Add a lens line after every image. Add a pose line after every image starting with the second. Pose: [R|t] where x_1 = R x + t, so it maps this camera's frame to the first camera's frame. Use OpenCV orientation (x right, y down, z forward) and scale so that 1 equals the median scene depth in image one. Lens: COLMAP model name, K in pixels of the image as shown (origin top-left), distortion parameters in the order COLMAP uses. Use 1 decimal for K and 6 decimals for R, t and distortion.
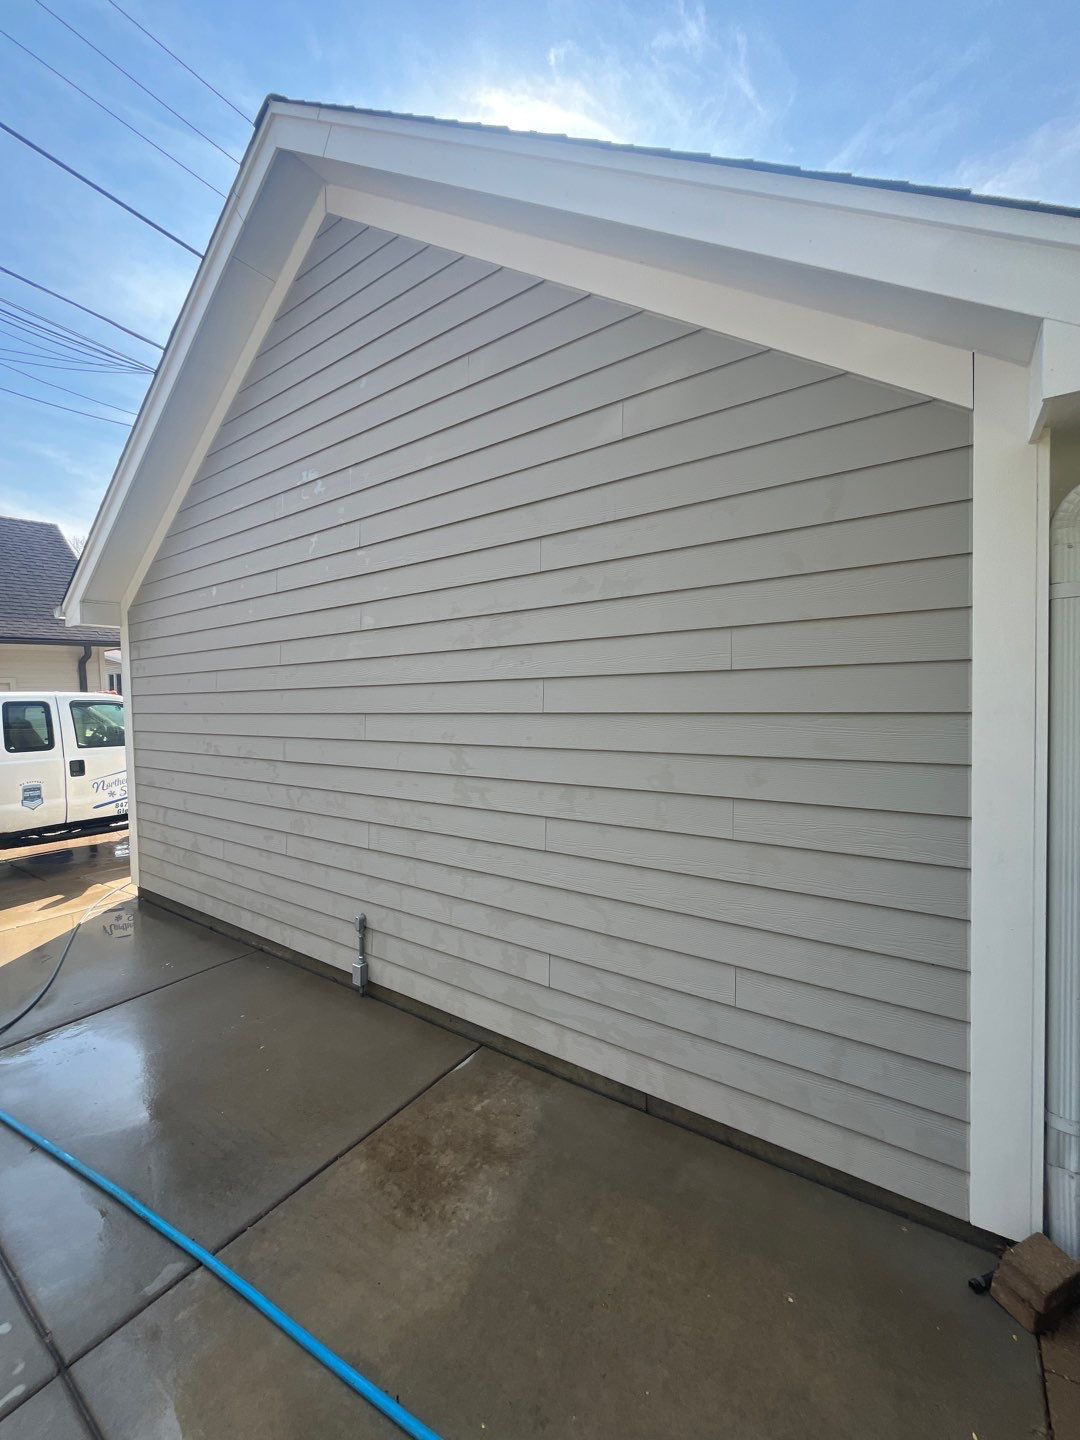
lens RADIAL K [[573.2, 0, 536.4], [0, 573.2, 722.8], [0, 0, 1]] dist [0.000317, -0.003057]
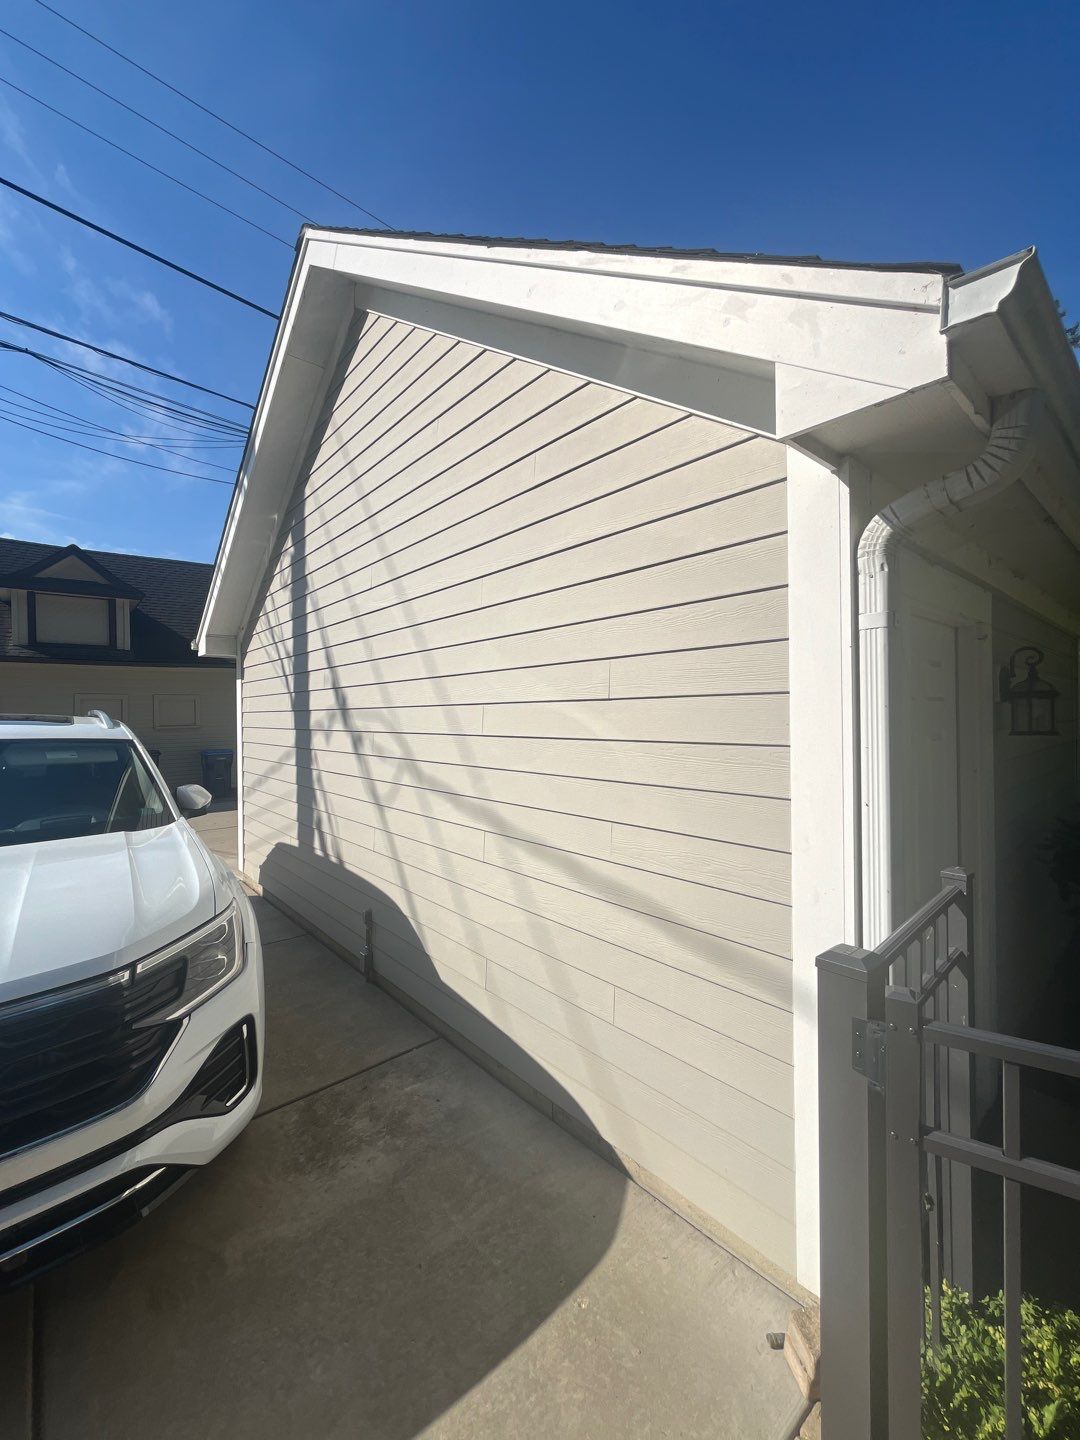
lens RADIAL K [[573.2, 0, 536.4], [0, 573.2, 722.8], [0, 0, 1]] dist [0.000317, -0.003057]
pose [[0.970435, 0.015943, -0.240837, 0.424870], [-0.023583, 0.999305, -0.028874, -0.011939], [0.240209, 0.033700, 0.970136, -0.046067]]
